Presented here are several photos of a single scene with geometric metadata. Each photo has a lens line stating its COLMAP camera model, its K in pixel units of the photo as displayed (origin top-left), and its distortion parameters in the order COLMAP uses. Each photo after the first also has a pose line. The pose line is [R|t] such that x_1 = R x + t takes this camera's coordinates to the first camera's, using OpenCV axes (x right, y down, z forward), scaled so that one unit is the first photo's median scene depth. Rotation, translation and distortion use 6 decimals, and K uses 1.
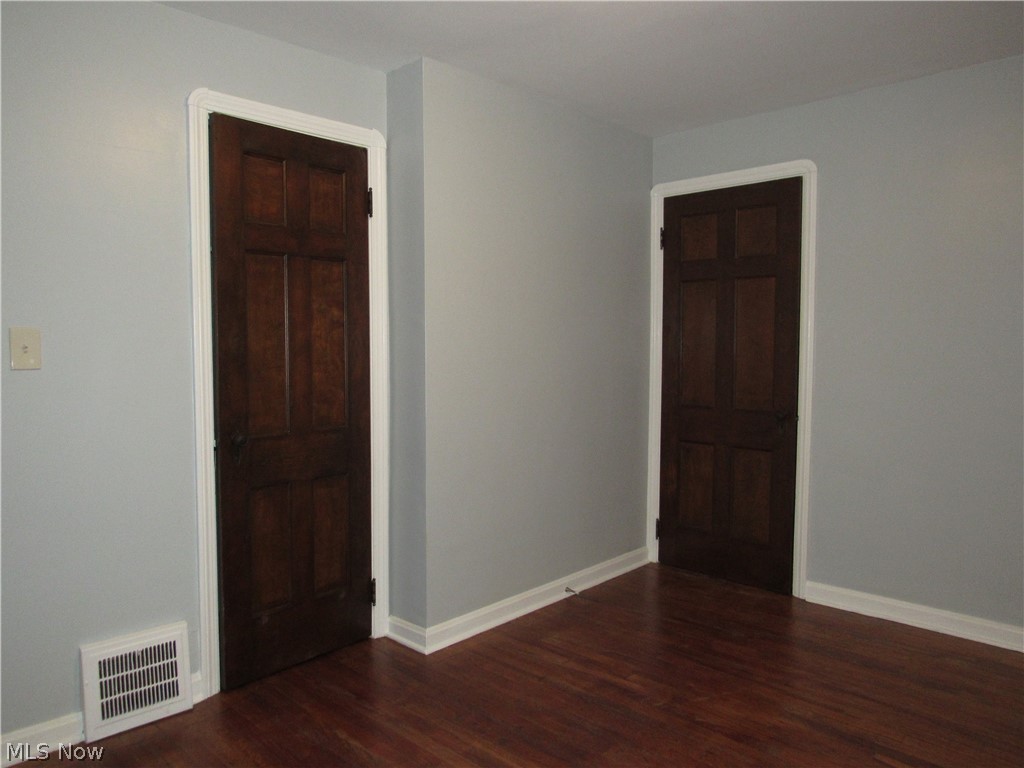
lens RADIAL K [[724.7, 0, 510.1], [0, 724.7, 393.4], [0, 0, 1]] dist [-0.043372, 0.022991]
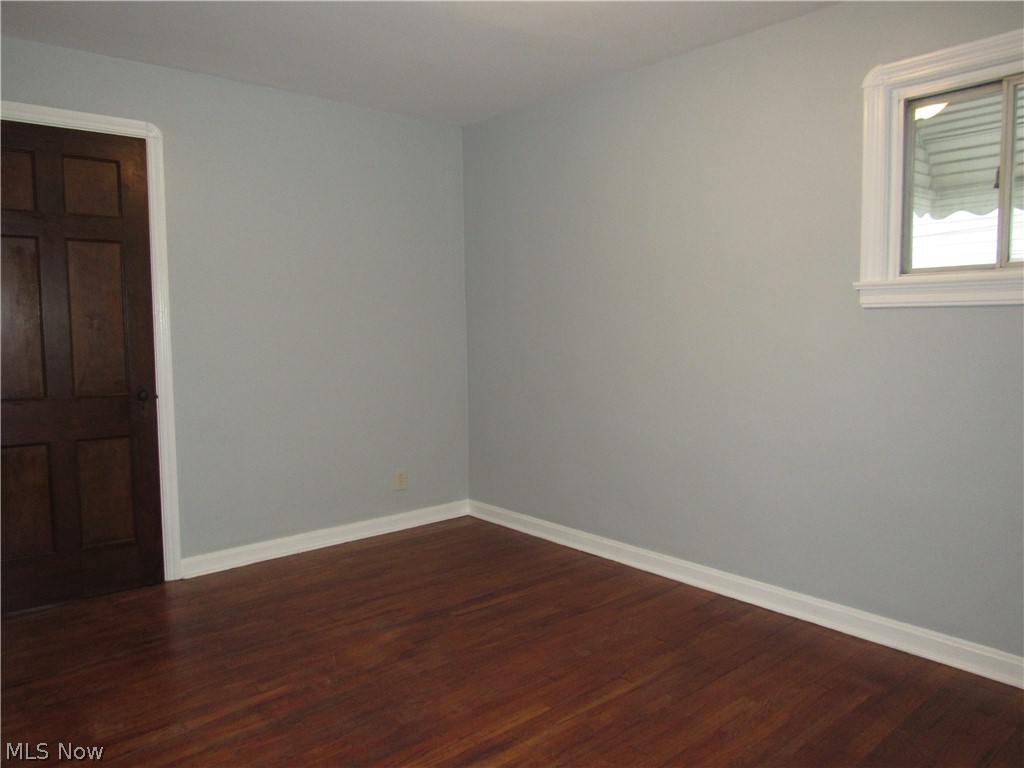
lens RADIAL K [[724.7, 0, 484.1], [0, 724.7, 391.3], [0, 0, 1]] dist [-0.043372, 0.022991]
pose [[0.127607, -0.099218, 0.986850, -0.657773], [0.088517, 0.992153, 0.088305, -0.022884], [-0.987867, 0.076084, 0.135388, 0.605586]]
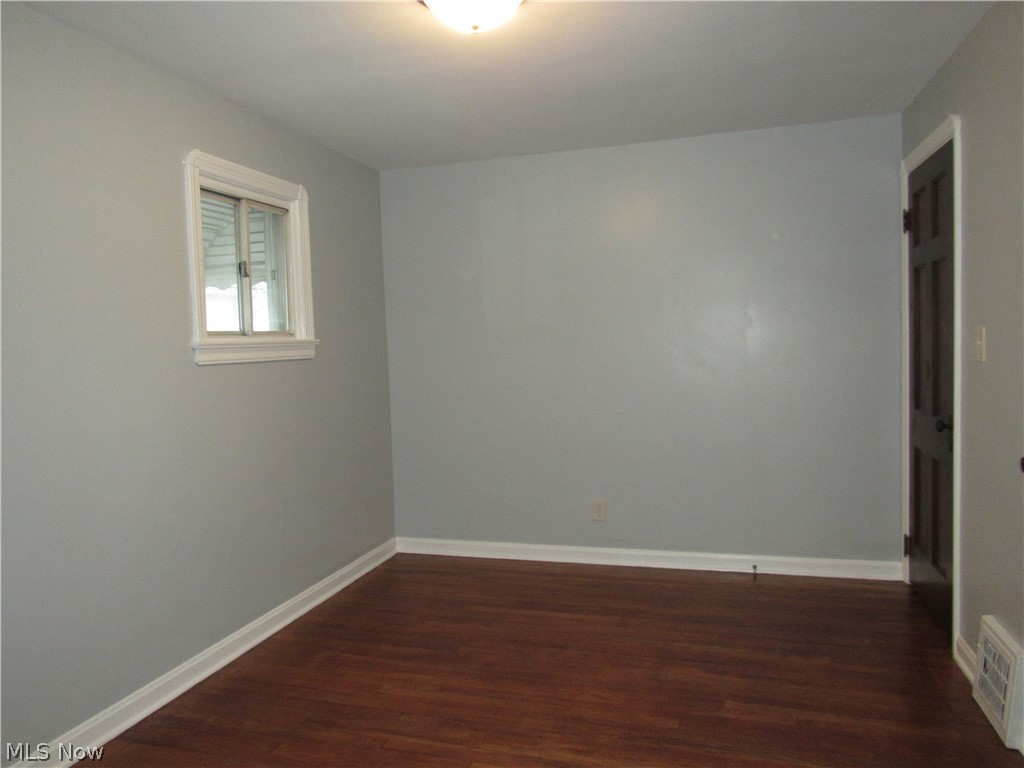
lens RADIAL K [[724.7, 0, 518.8], [0, 724.7, 386.9], [0, 0, 1]] dist [-0.043372, 0.022991]
pose [[-0.884361, 0.045115, -0.464619, 0.474408], [-0.011808, 0.992838, 0.118882, -0.102879], [0.466655, 0.110620, -0.877495, 1.379480]]
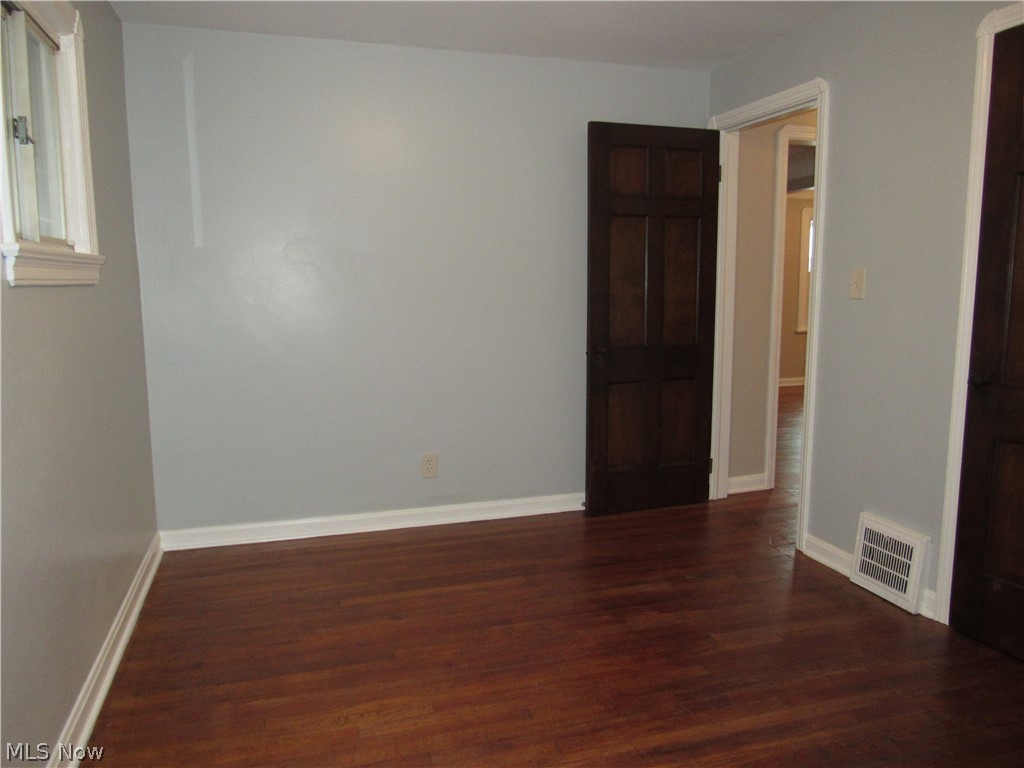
lens RADIAL K [[724.7, 0, 508.3], [0, 724.7, 378.0], [0, 0, 1]] dist [-0.043372, 0.022991]
pose [[-0.476768, 0.104678, -0.872774, 0.735498], [-0.063775, 0.986148, 0.153114, -0.043585], [0.876713, 0.128661, -0.463488, 0.873595]]
